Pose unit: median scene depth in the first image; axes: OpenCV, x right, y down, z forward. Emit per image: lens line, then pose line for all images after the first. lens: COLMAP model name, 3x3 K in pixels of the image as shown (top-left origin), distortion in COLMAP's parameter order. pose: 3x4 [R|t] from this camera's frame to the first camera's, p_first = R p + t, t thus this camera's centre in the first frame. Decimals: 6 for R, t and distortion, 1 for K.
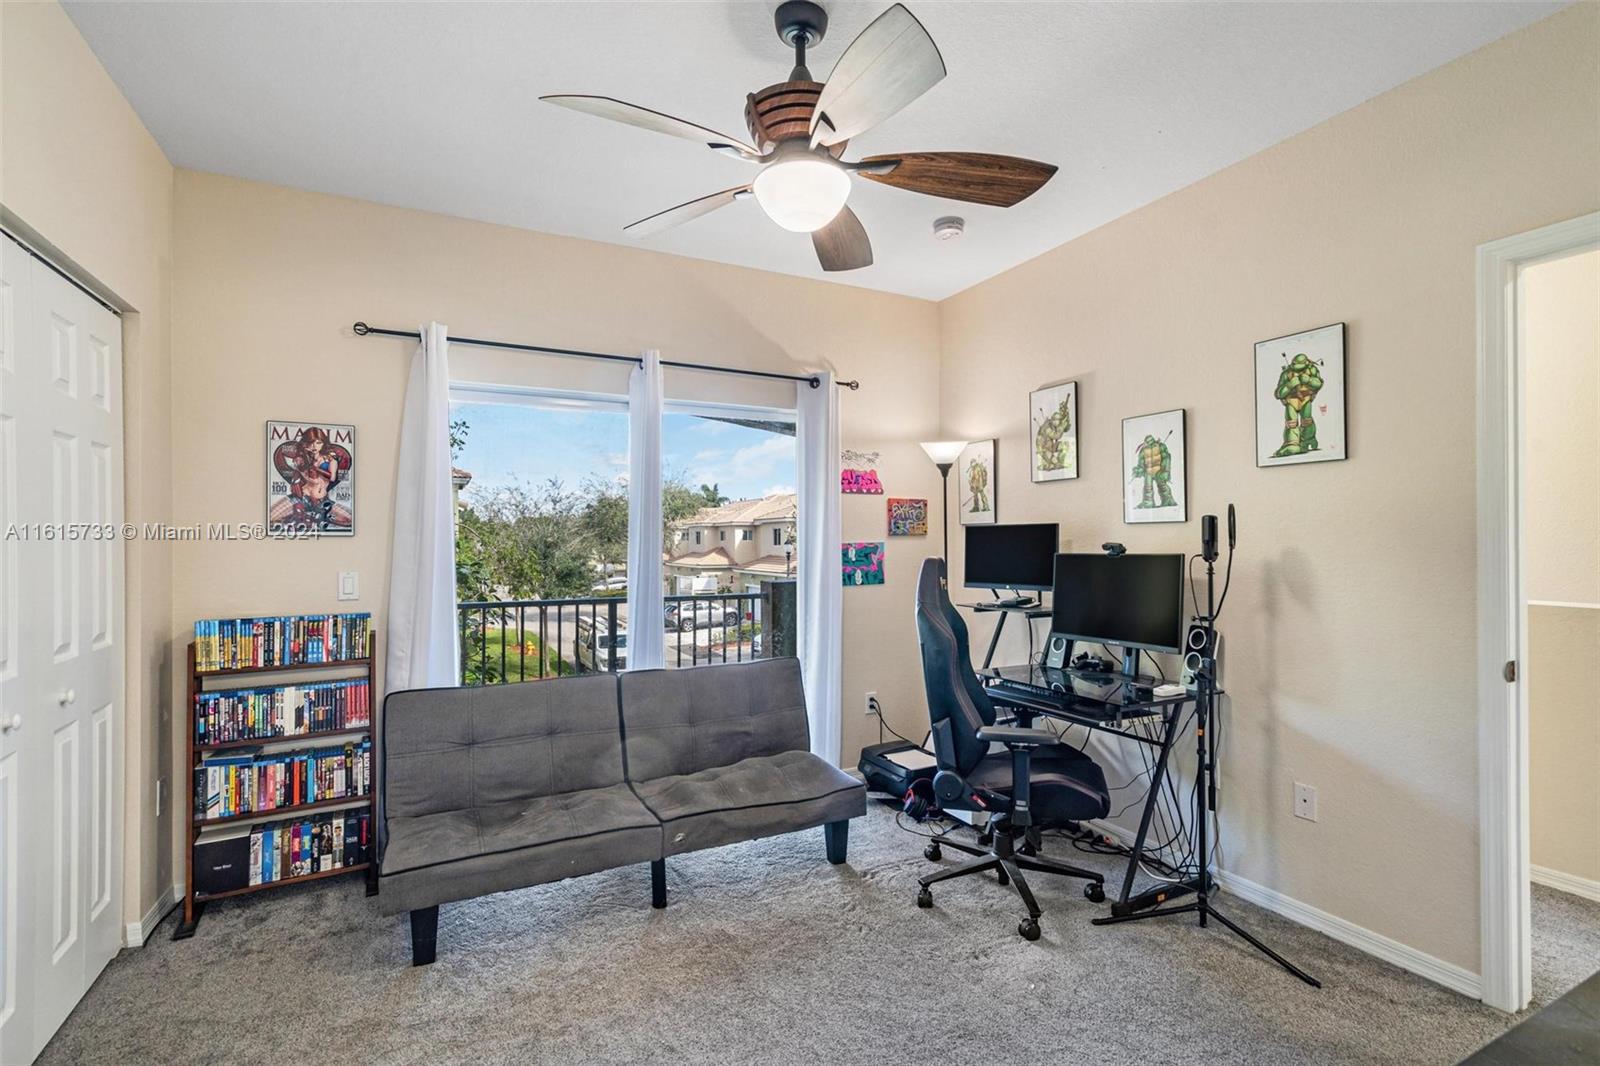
lens RADIAL K [[733.9, 0, 809.6], [0, 733.9, 533.2], [0, 0, 1]] dist [0.001778, 0.000946]
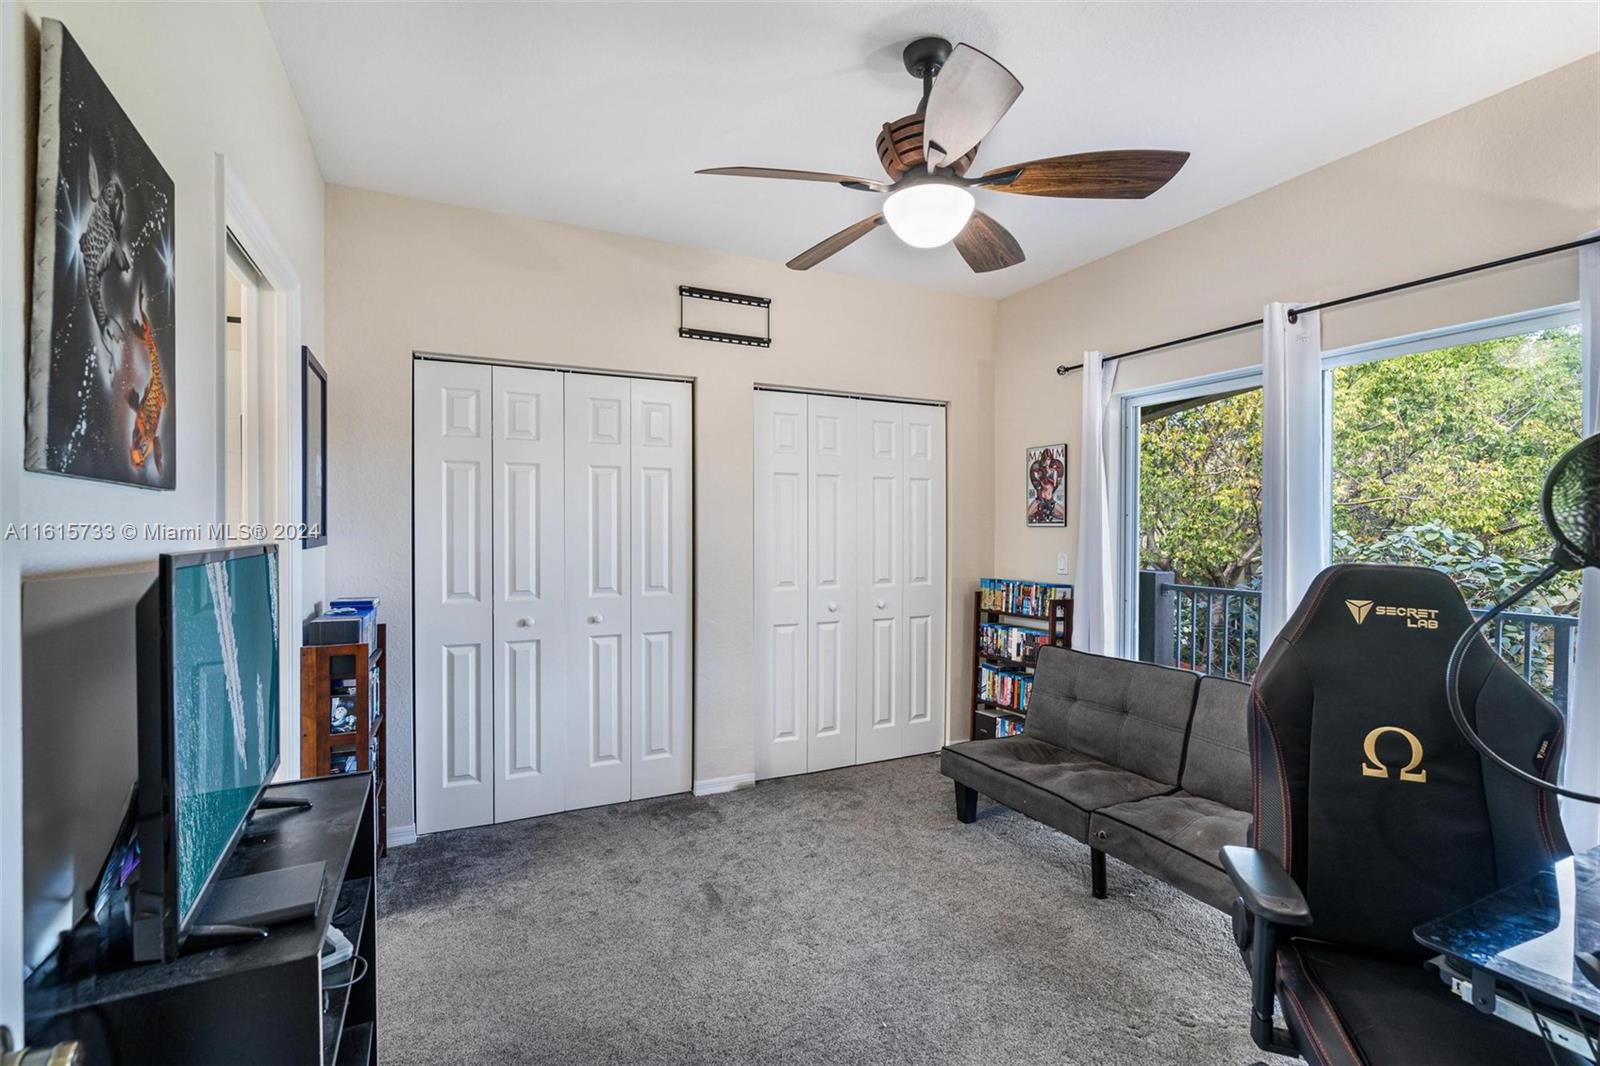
lens RADIAL K [[733.9, 0, 809.6], [0, 733.9, 533.2], [0, 0, 1]] dist [0.001778, 0.000946]
pose [[-0.026076, 0.007551, -0.999631, 0.786867], [0.001049, 0.999971, 0.007526, 0.005972], [0.999659, -0.000853, -0.026083, 0.626497]]
